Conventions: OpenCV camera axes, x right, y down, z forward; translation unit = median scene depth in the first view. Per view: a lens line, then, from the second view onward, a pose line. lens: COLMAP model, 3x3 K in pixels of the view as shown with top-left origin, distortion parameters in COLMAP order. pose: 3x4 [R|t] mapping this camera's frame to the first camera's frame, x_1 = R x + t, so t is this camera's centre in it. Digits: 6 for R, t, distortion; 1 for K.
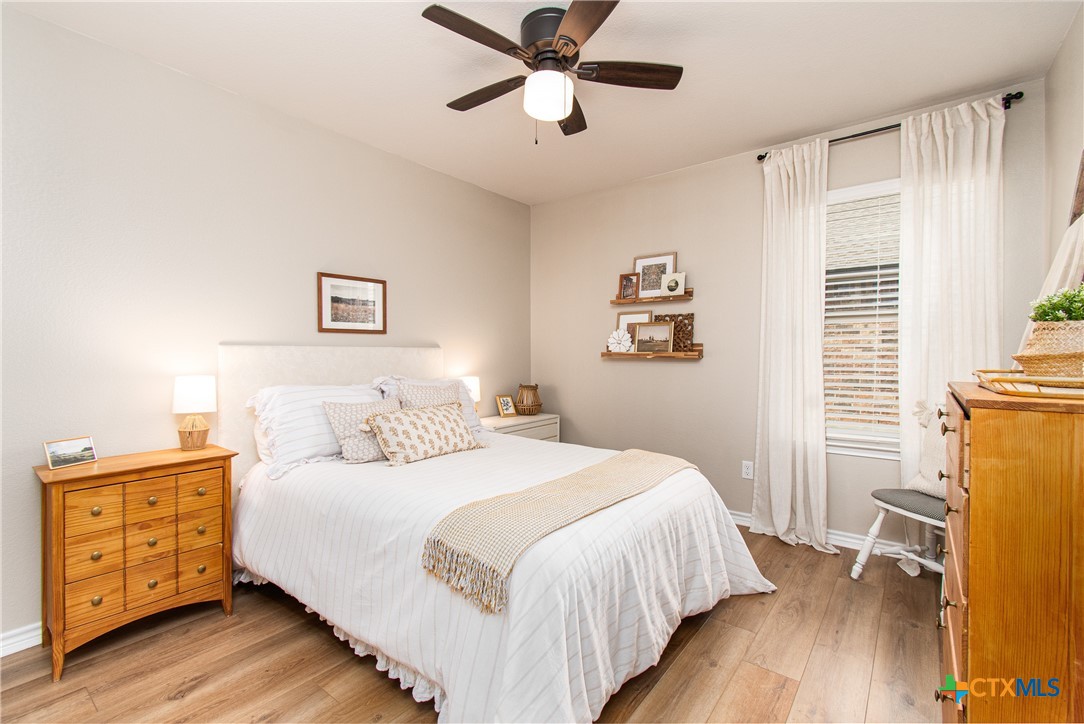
lens RADIAL K [[486.0, 0, 541.3], [0, 486.0, 361.1], [0, 0, 1]] dist [0.001046, -0.000416]
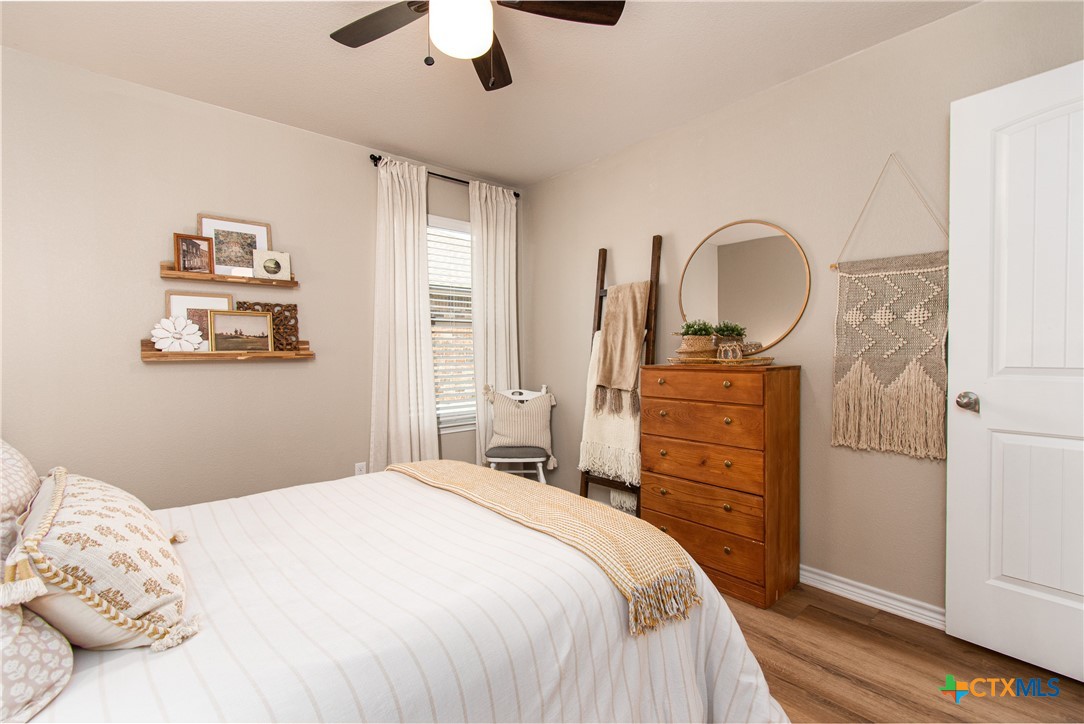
lens RADIAL K [[486.0, 0, 544.2], [0, 486.0, 360.2], [0, 0, 1]] dist [0.001046, -0.000416]
pose [[0.170813, -0.019358, 0.985113, -0.428823], [0.019326, 0.999680, 0.016294, -0.007949], [-0.985114, 0.016255, 0.171133, 0.426870]]
